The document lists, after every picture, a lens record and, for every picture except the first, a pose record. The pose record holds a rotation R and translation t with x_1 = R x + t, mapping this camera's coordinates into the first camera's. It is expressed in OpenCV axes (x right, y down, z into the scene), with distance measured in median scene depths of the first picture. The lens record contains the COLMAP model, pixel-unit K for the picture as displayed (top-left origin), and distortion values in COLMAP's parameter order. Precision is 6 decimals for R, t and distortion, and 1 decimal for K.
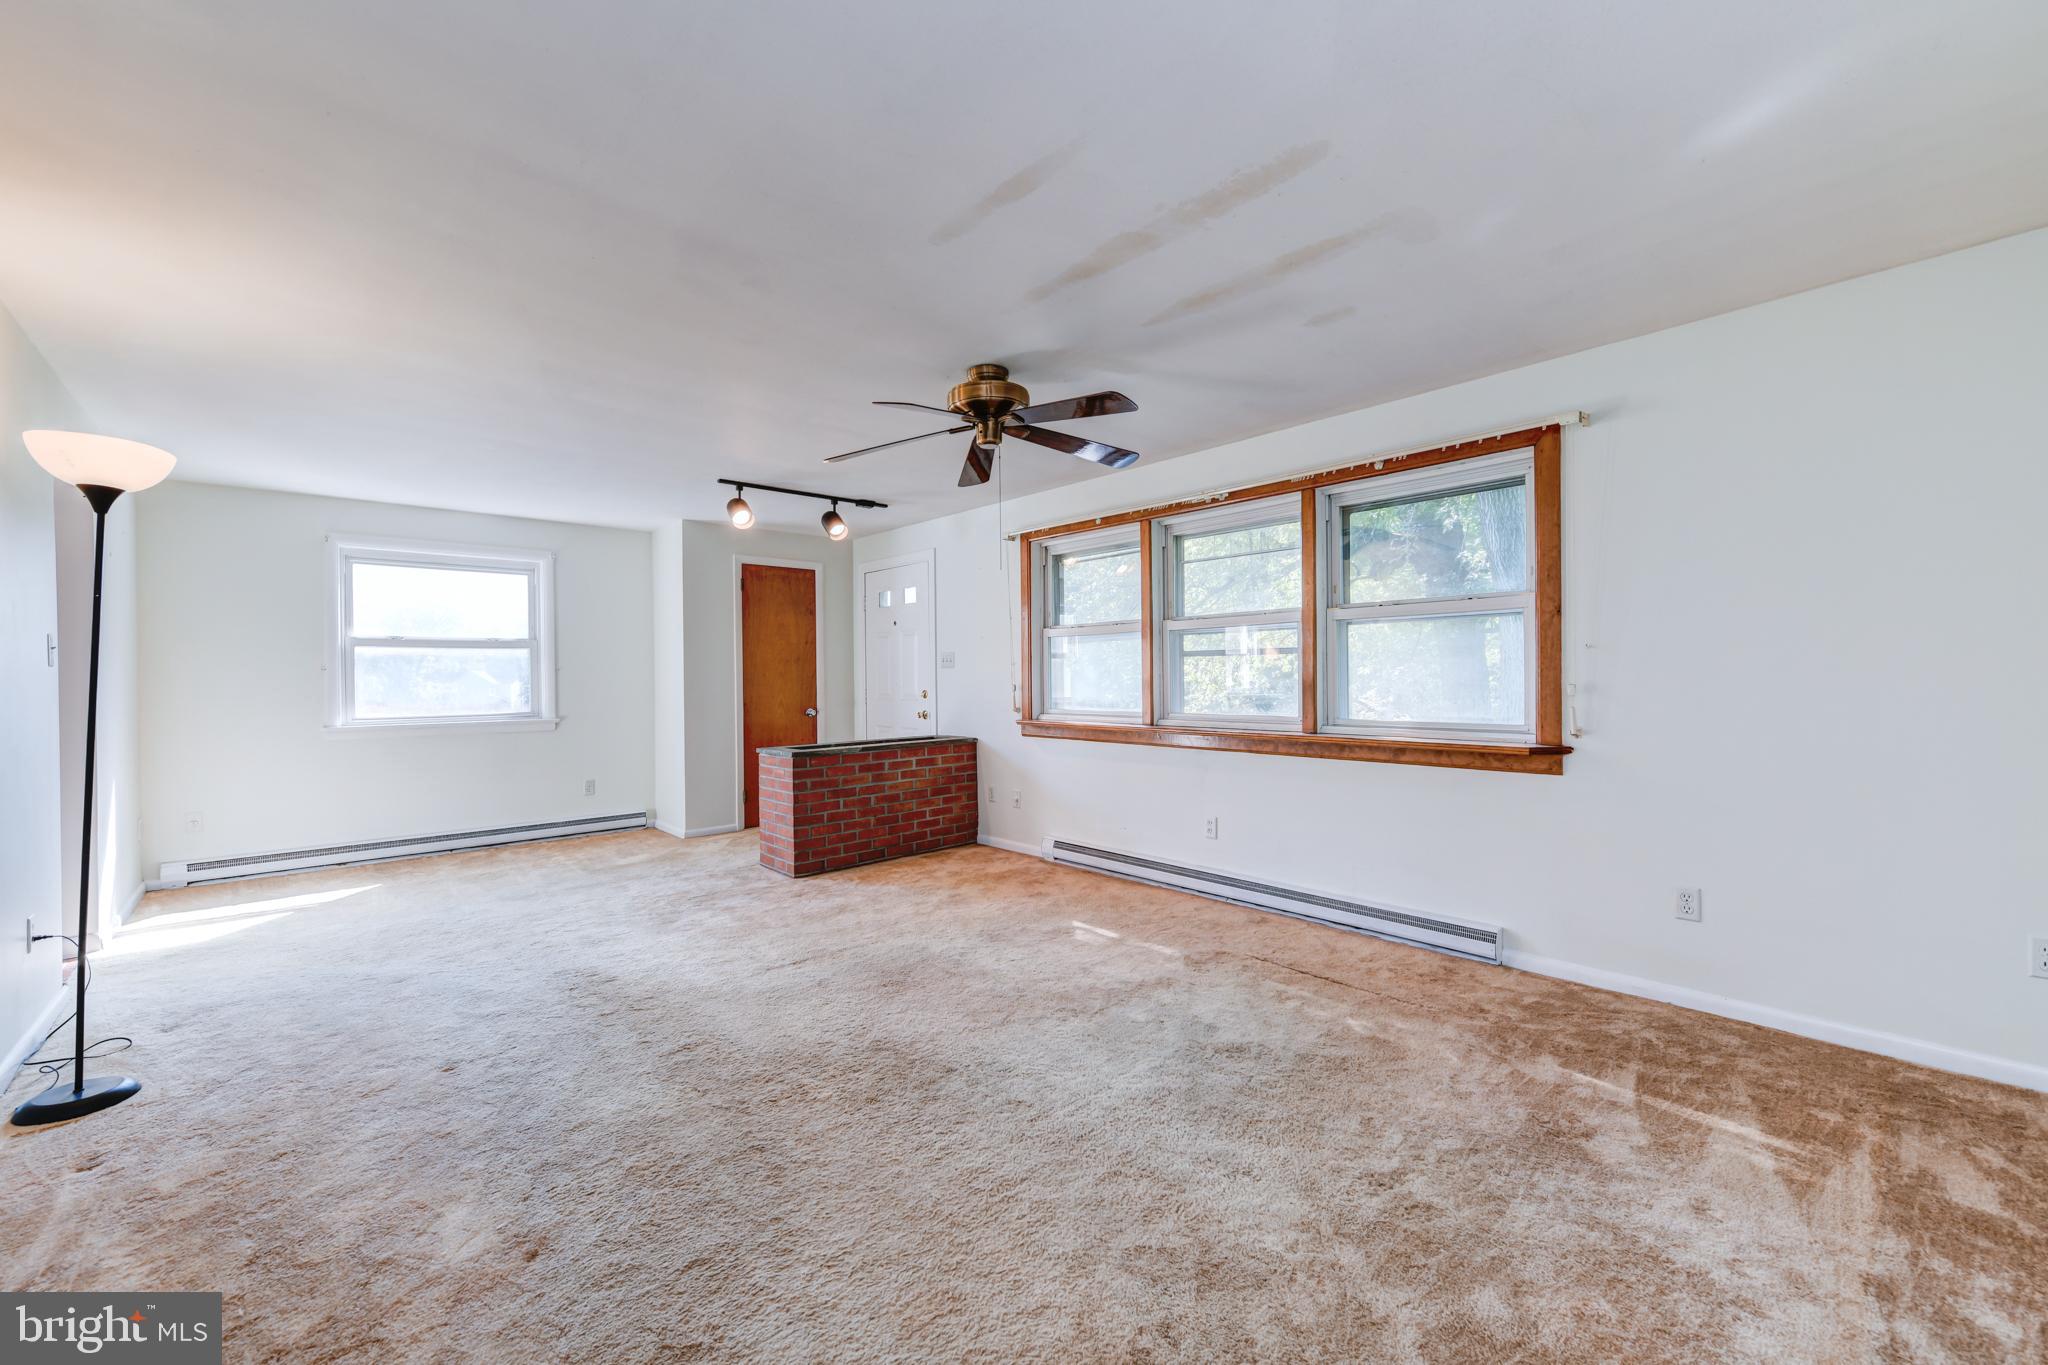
lens RADIAL K [[801.8, 0, 1024.0], [0, 801.8, 682.5], [0, 0, 1]] dist [0.002631, 0.000252]
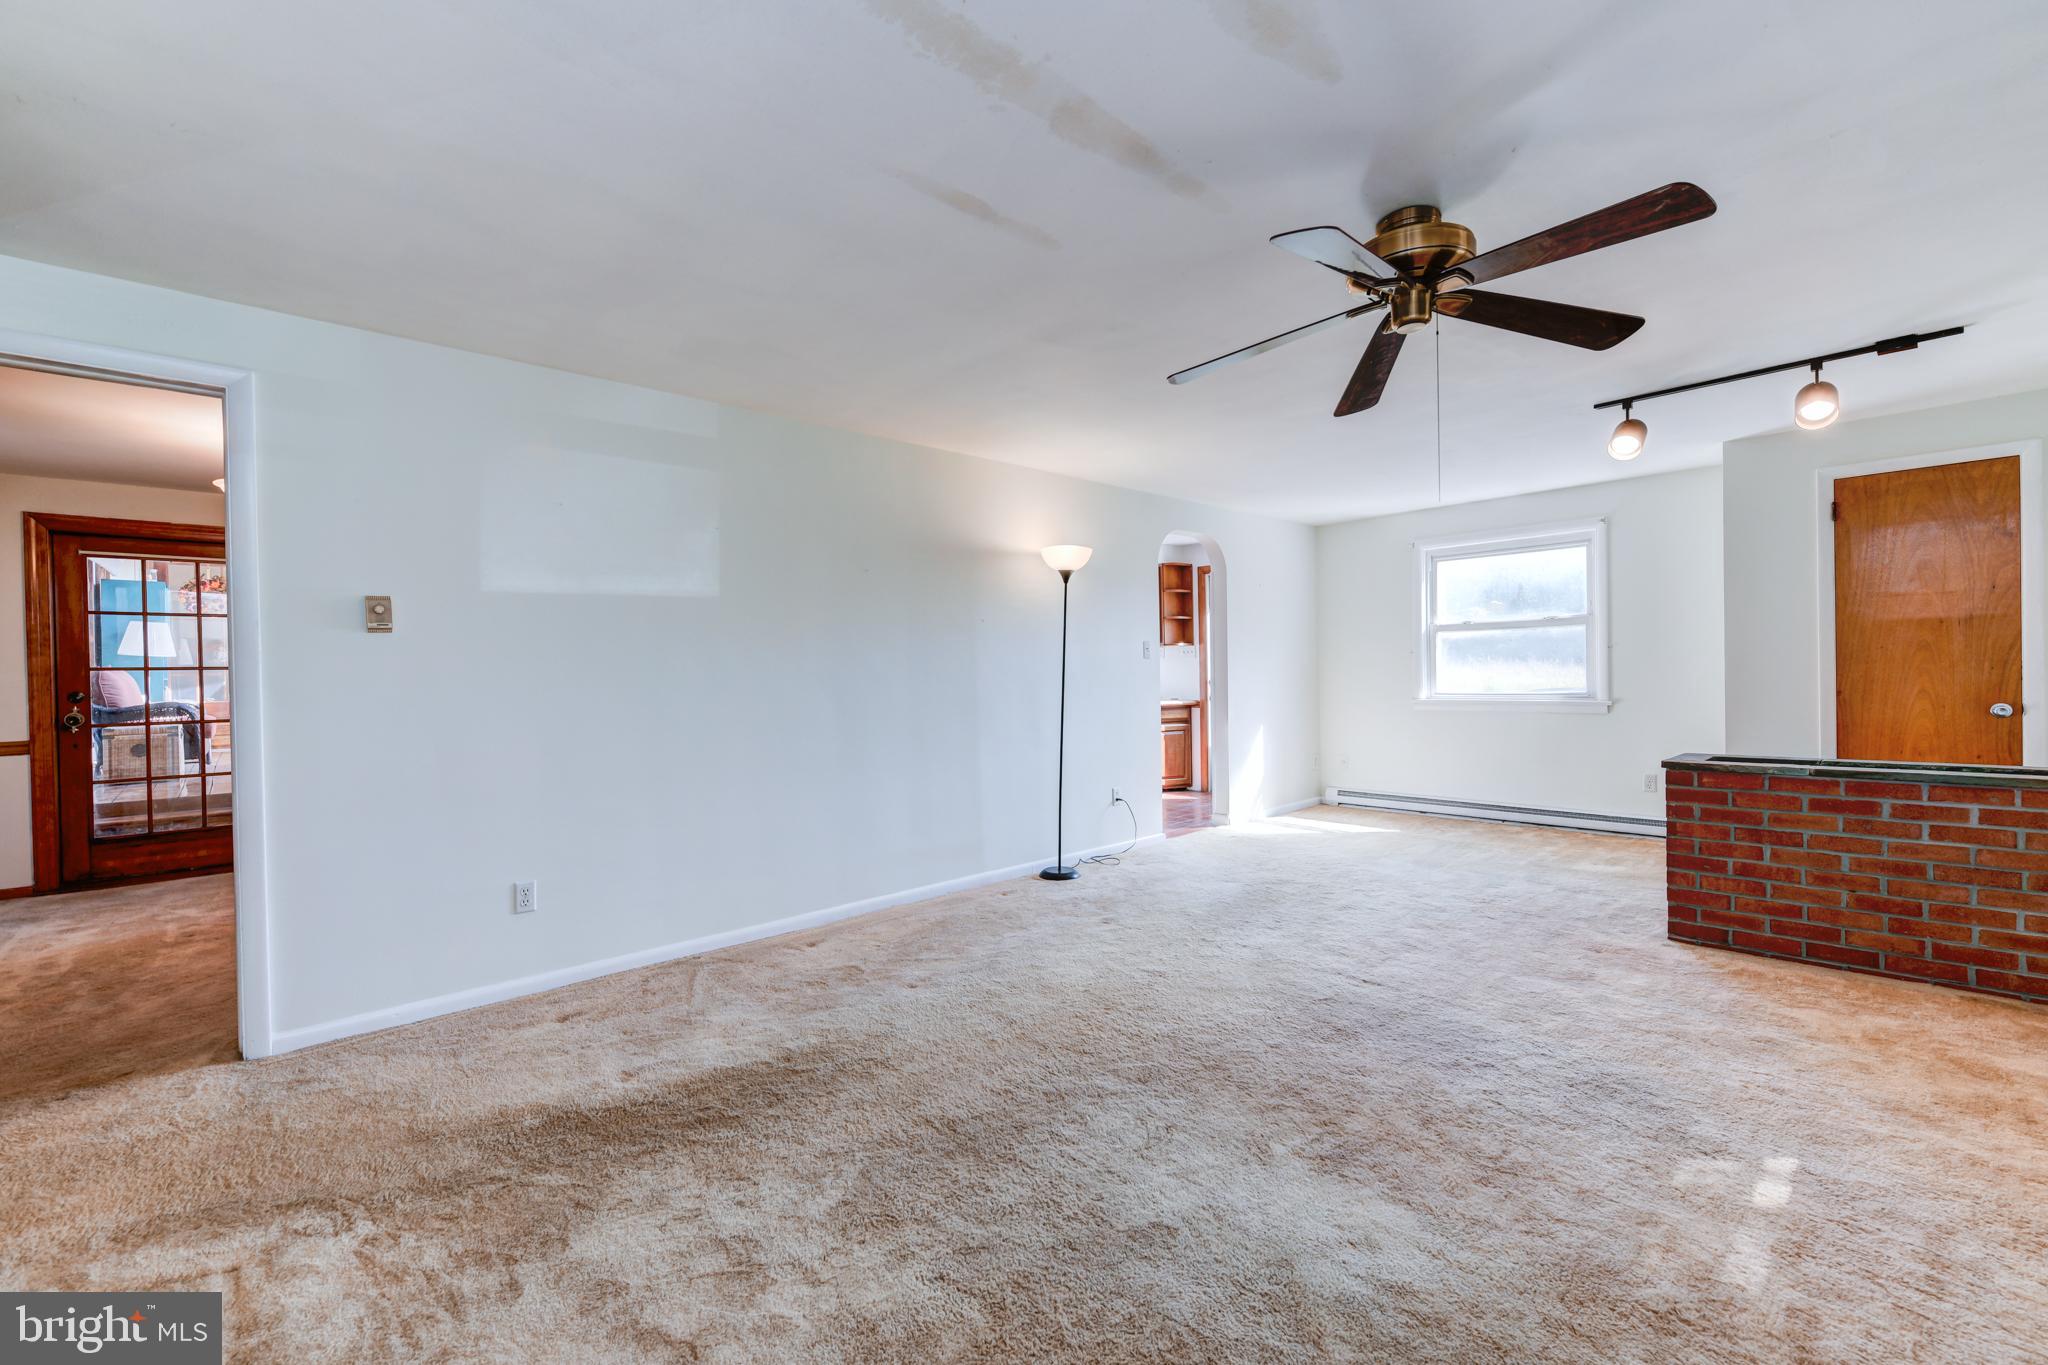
lens RADIAL K [[832.1, 0, 1024.0], [0, 832.1, 682.5], [0, 0, 1]] dist [0.001375, -0.000541]
pose [[0.013868, 0.021150, -0.999680, 0.411358], [0.014749, 0.999663, 0.021355, -0.006547], [0.999795, -0.015041, 0.013551, 0.396672]]
